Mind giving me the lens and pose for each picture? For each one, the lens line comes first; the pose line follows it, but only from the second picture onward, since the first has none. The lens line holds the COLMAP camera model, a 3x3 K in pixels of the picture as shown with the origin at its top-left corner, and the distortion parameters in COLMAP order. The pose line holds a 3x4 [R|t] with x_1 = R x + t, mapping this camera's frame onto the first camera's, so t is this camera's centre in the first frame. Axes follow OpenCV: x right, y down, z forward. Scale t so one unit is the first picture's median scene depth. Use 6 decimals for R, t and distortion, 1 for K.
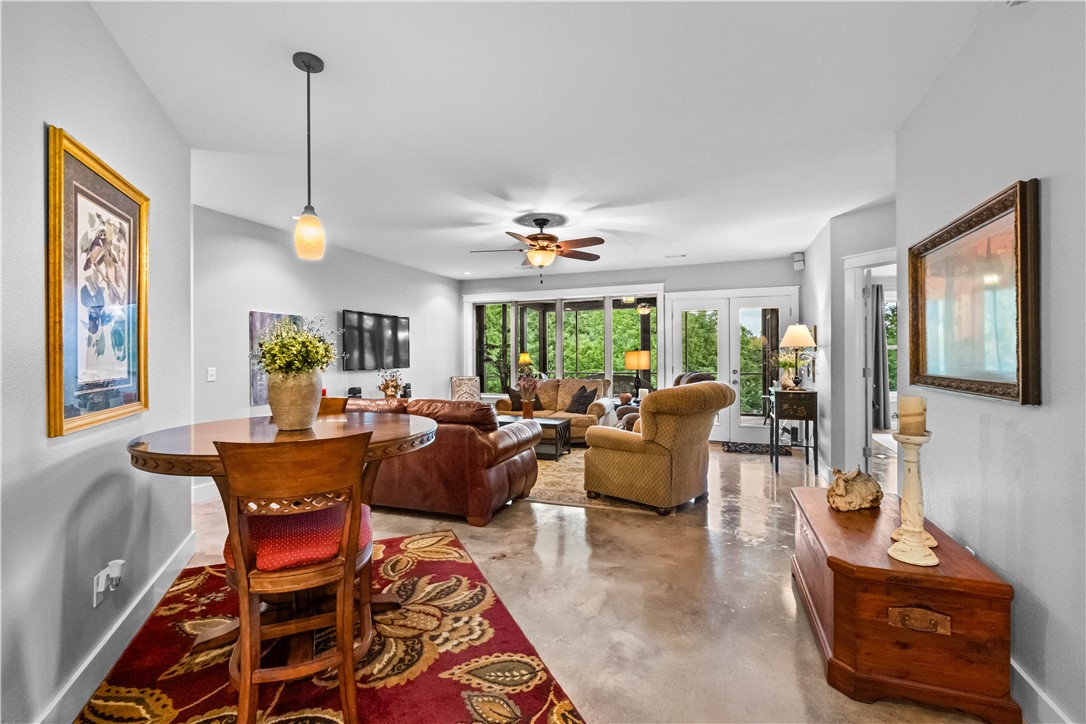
lens RADIAL K [[473.3, 0, 543.0], [0, 473.3, 362.0], [0, 0, 1]] dist [-0.001804, -0.000383]
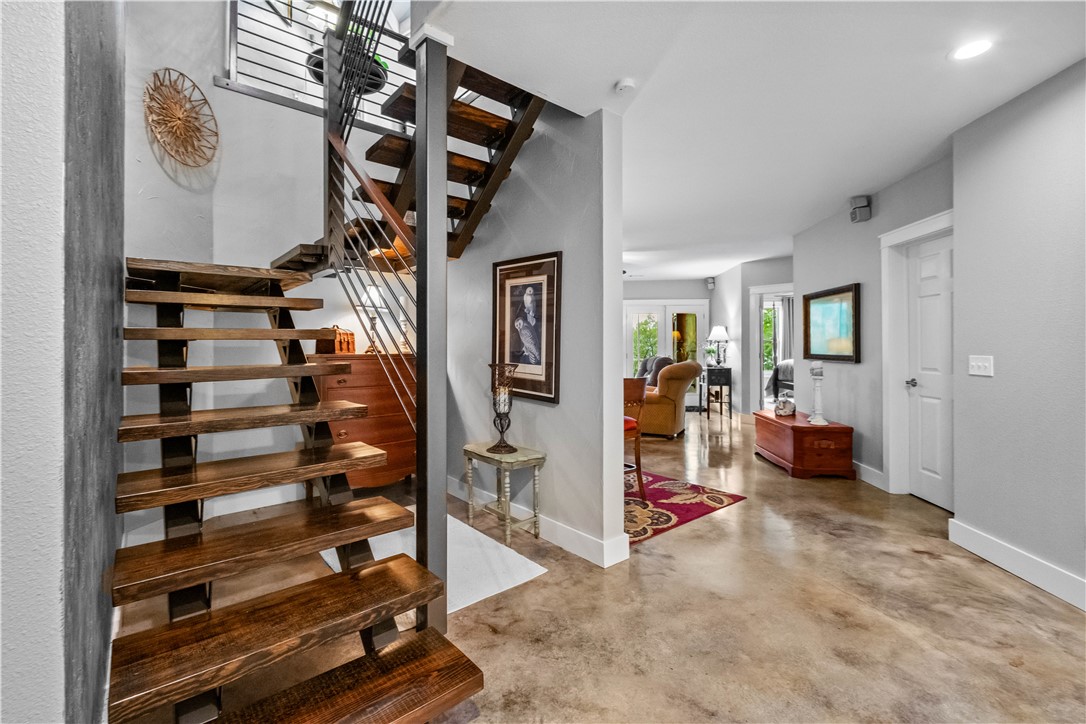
lens RADIAL K [[475.8, 0, 542.4], [0, 475.8, 350.6], [0, 0, 1]] dist [0.011465, -0.000102]
pose [[0.960247, -0.003123, 0.279135, -0.810876], [0.004523, 0.999980, -0.004373, 0.012521], [-0.279115, 0.005462, 0.960242, -0.627353]]
